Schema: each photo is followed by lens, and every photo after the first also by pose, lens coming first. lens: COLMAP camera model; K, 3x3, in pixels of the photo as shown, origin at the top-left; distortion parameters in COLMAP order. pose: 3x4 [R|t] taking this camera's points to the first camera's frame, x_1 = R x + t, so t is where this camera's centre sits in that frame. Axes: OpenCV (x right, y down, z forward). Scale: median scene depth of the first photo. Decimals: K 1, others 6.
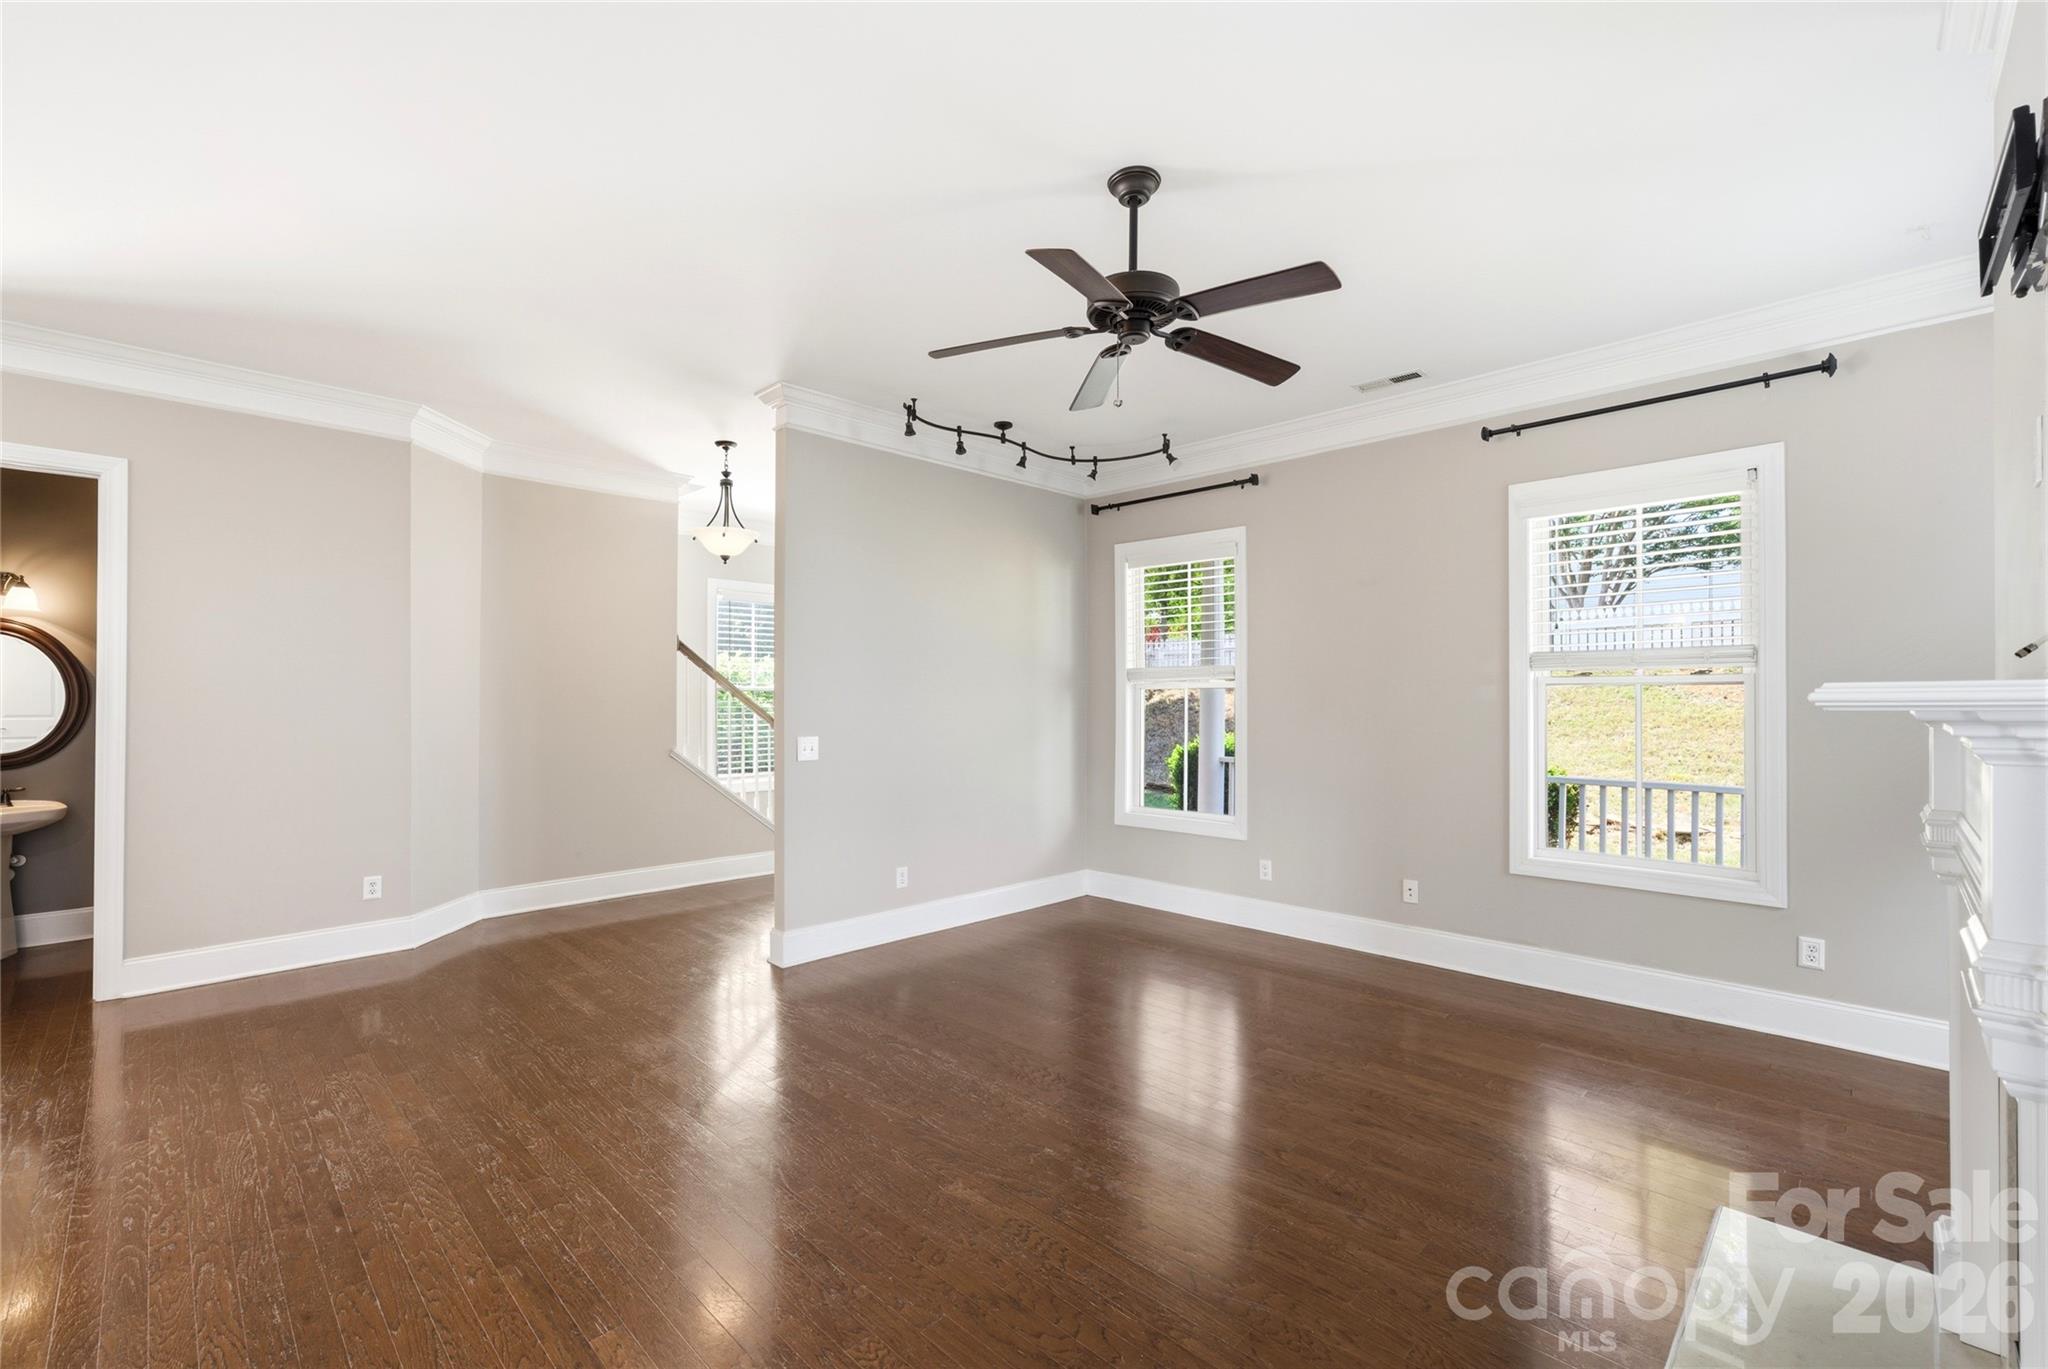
lens RADIAL K [[884.9, 0, 1019.5], [0, 884.9, 688.6], [0, 0, 1]] dist [-0.002699, 0.000003]
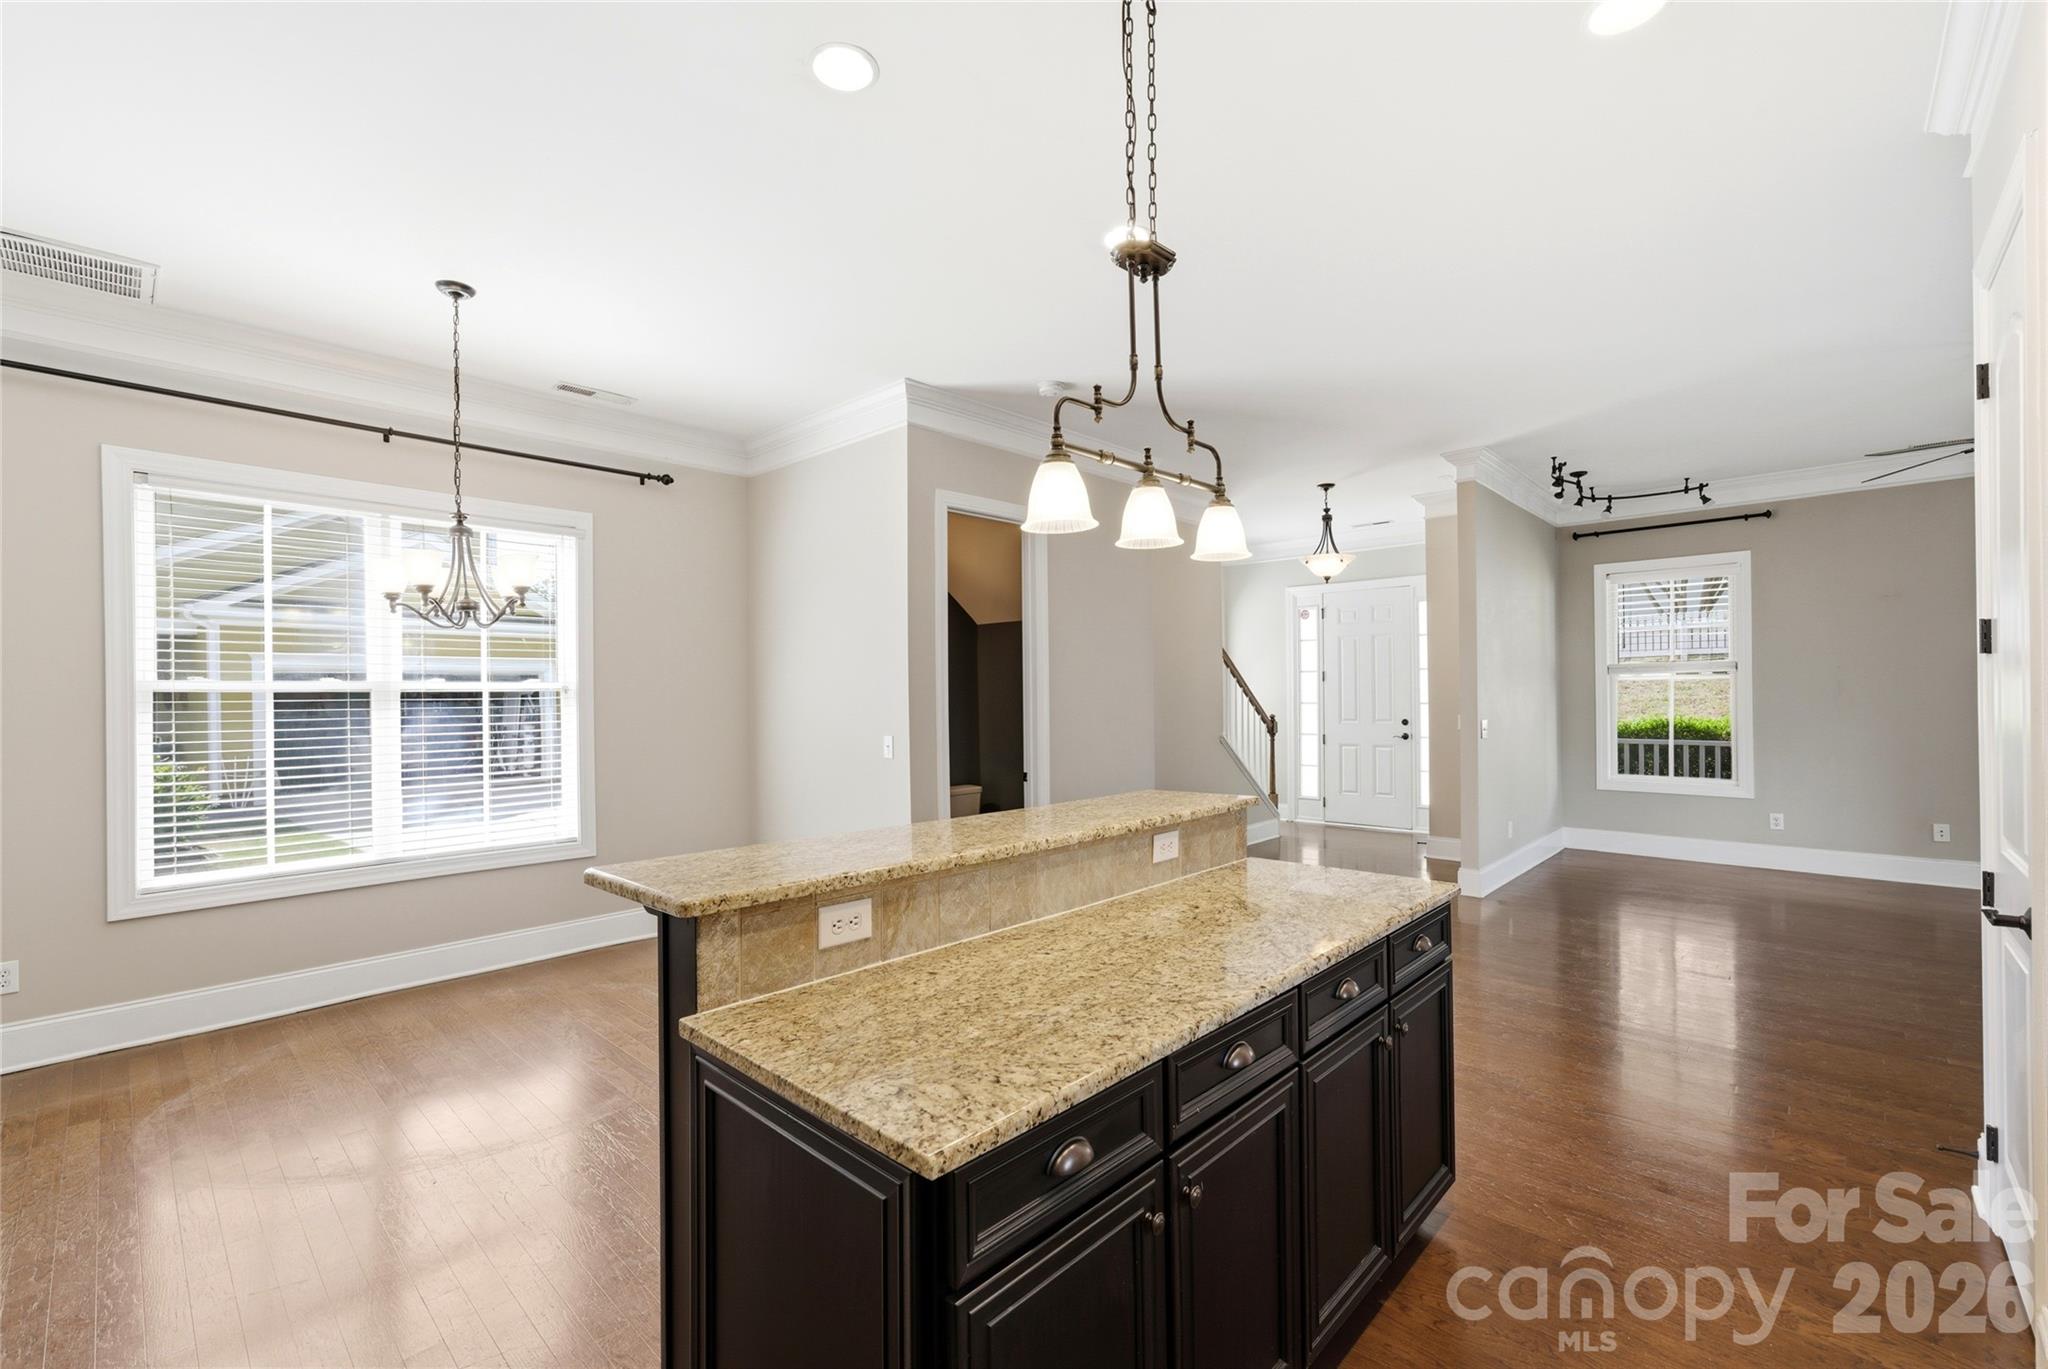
lens RADIAL K [[881.4, 0, 1028.8], [0, 881.4, 680.6], [0, 0, 1]] dist [0.002539, 0.000685]
pose [[0.999247, -0.011520, 0.037056, -0.795550], [0.011707, 0.999920, -0.004844, -0.004087], [-0.036997, 0.005274, 0.999301, -0.214455]]
